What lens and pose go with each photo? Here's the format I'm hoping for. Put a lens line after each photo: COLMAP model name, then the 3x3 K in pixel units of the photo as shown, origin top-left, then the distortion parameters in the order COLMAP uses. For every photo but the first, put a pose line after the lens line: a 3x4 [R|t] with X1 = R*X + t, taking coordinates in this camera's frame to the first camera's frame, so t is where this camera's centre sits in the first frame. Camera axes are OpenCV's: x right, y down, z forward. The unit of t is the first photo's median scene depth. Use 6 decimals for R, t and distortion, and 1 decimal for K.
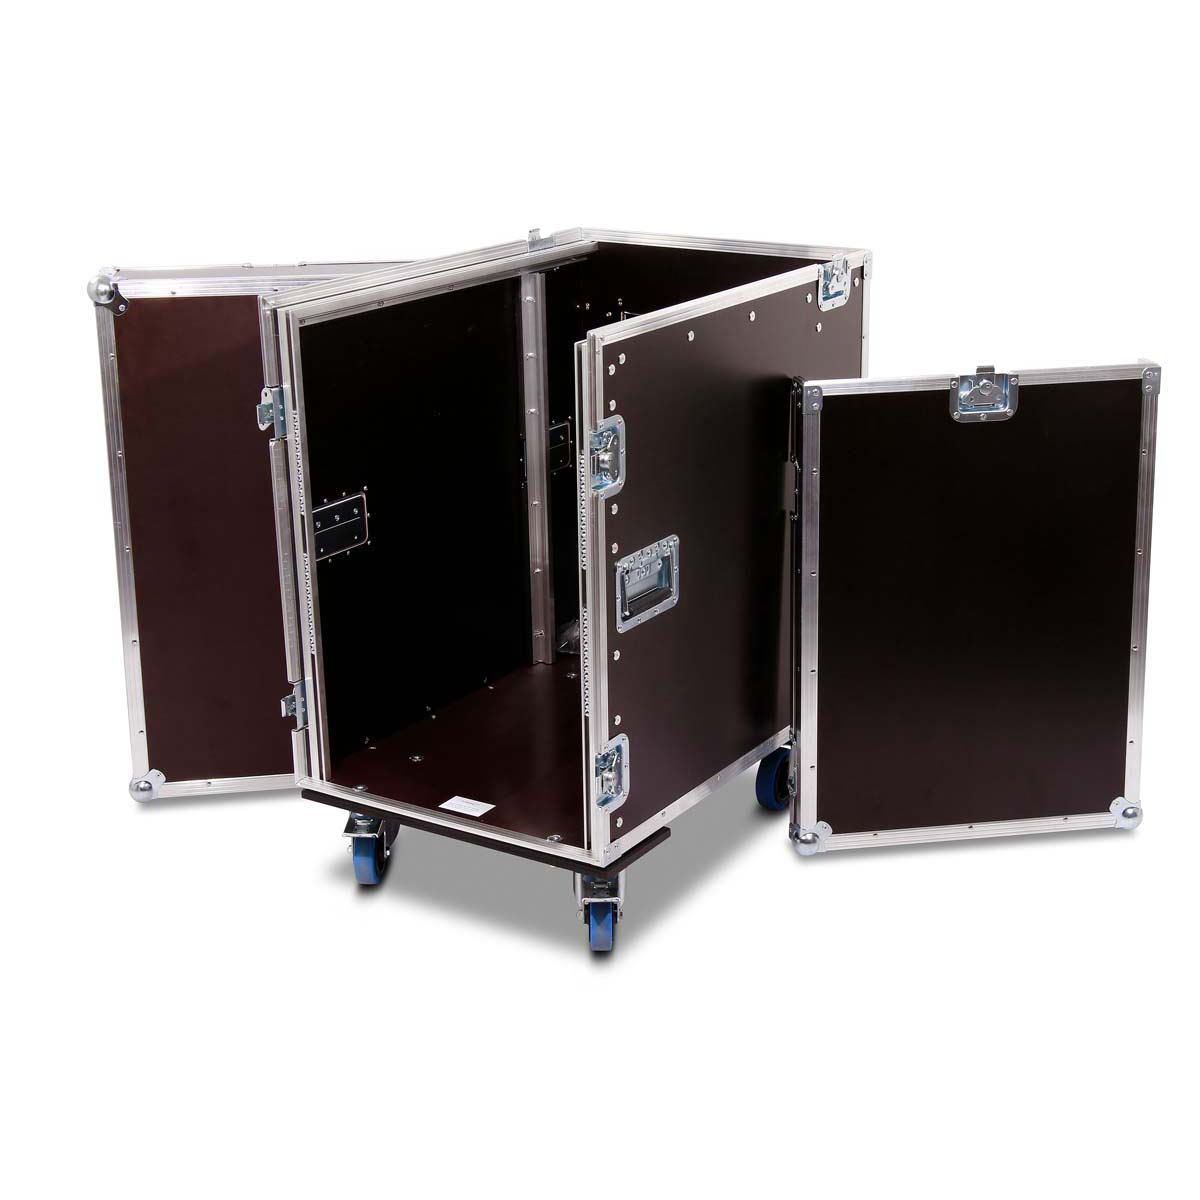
lens RADIAL K [[2147.6, 0, 600.0], [0, 2147.6, 600.0], [0, 0, 1]] dist [0.292737, 1.012263]
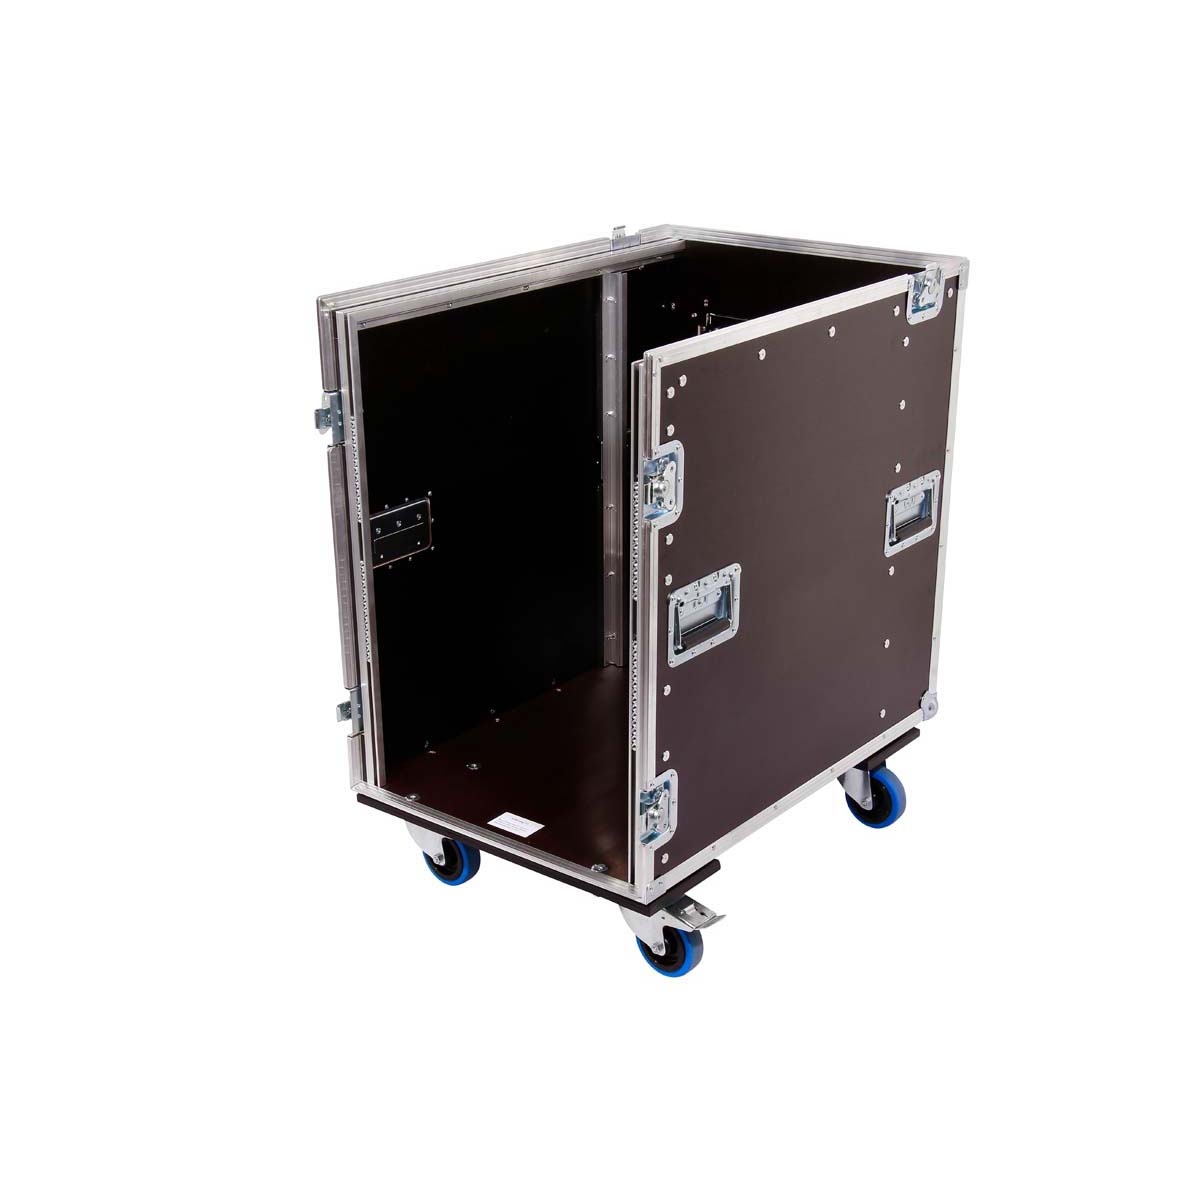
lens RADIAL K [[1785.8, 0, 600.4], [0, 1785.8, 643.8], [0, 0, 1]] dist [0.166114, 0.035796]
pose [[0.995525, 0.046453, -0.082290, 0.041109], [-0.039593, 0.995754, 0.083108, -0.057502], [0.085801, -0.079478, 0.993137, 0.201905]]
